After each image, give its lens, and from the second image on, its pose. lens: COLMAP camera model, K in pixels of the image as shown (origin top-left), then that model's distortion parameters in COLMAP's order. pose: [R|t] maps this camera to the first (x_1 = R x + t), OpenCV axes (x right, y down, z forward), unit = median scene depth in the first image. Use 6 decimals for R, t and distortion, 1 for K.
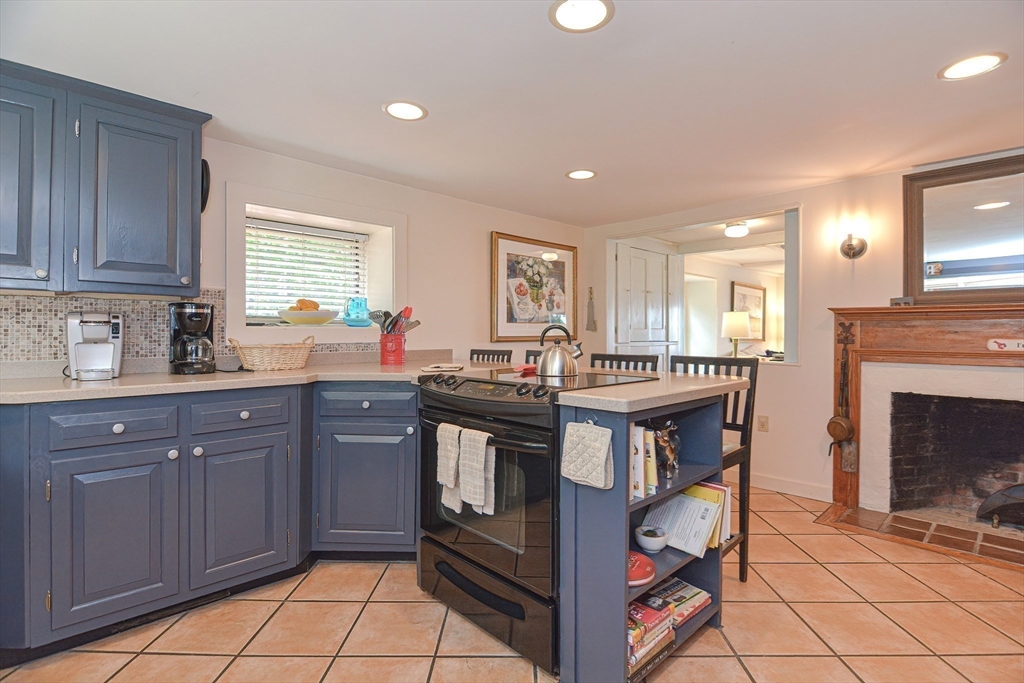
lens RADIAL K [[493.7, 0, 514.8], [0, 493.7, 335.1], [0, 0, 1]] dist [-0.000250, -0.006394]
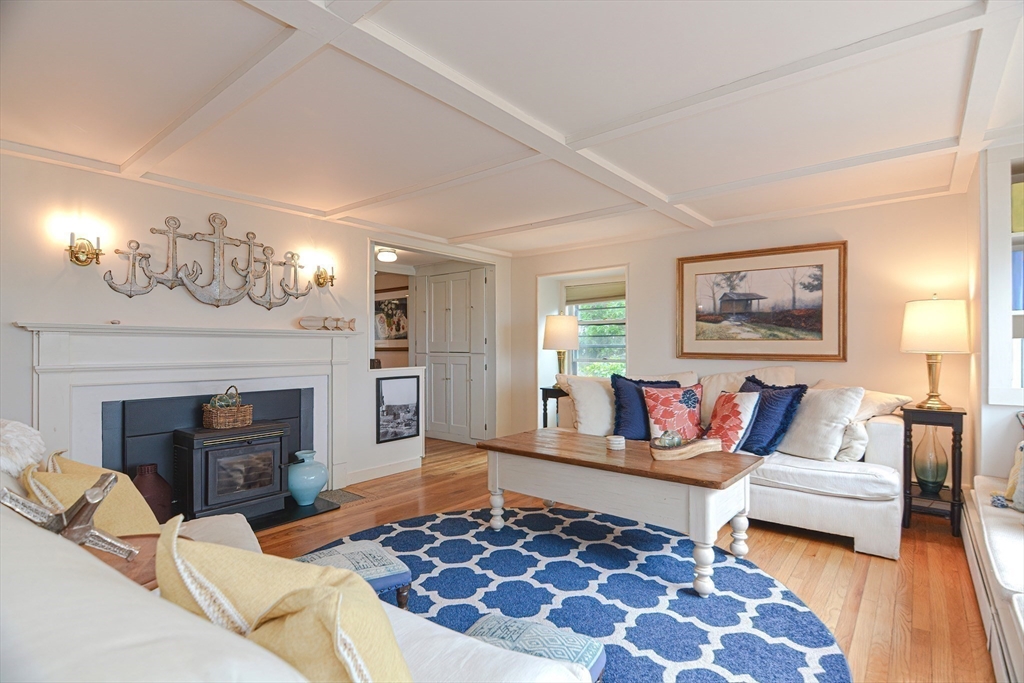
lens RADIAL K [[493.7, 0, 512.7], [0, 493.7, 347.8], [0, 0, 1]] dist [-0.000250, -0.006394]
pose [[0.125764, -0.009194, -0.992018, 1.565553], [-0.006732, 0.999926, -0.010121, 0.014474], [0.992037, 0.007951, 0.125693, 1.101525]]
